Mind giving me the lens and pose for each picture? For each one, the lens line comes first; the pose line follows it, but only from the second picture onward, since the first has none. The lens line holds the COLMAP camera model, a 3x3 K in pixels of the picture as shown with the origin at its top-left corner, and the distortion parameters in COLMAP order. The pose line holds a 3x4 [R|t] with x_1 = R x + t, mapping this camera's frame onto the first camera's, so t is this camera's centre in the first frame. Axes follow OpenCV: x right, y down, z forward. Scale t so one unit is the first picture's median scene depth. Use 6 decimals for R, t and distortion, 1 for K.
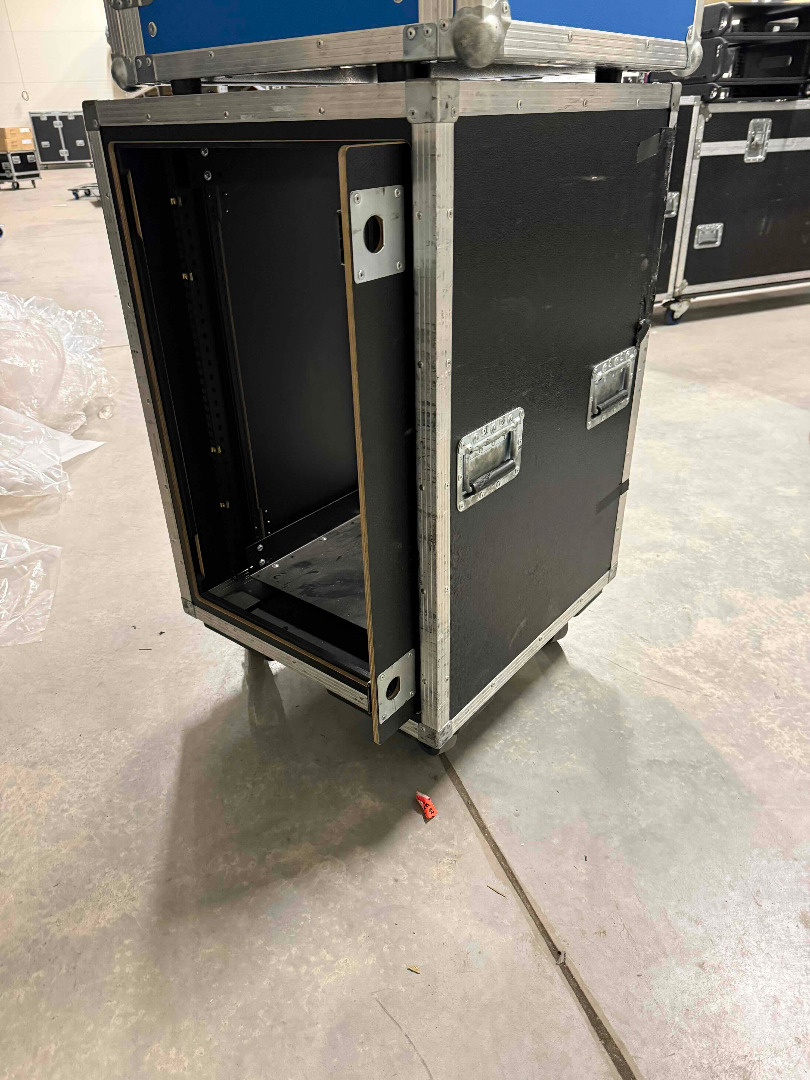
lens RADIAL K [[766.8, 0, 394.8], [0, 766.8, 535.5], [0, 0, 1]] dist [-0.005426, -0.009787]
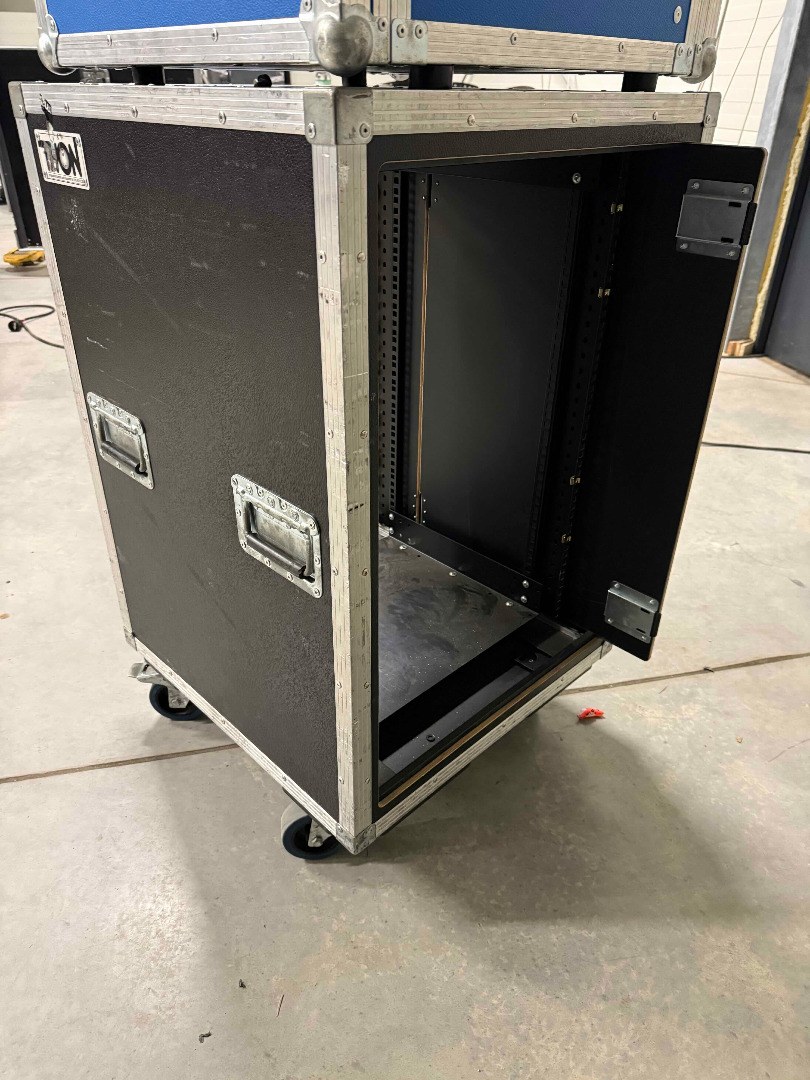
lens RADIAL K [[766.8, 0, 394.8], [0, 766.8, 535.5], [0, 0, 1]] dist [-0.005426, -0.009787]
pose [[0.120684, -0.479846, 0.869013, -0.929305], [0.465336, 0.800618, 0.377457, -0.468530], [-0.876868, 0.358830, 0.319911, 0.836060]]
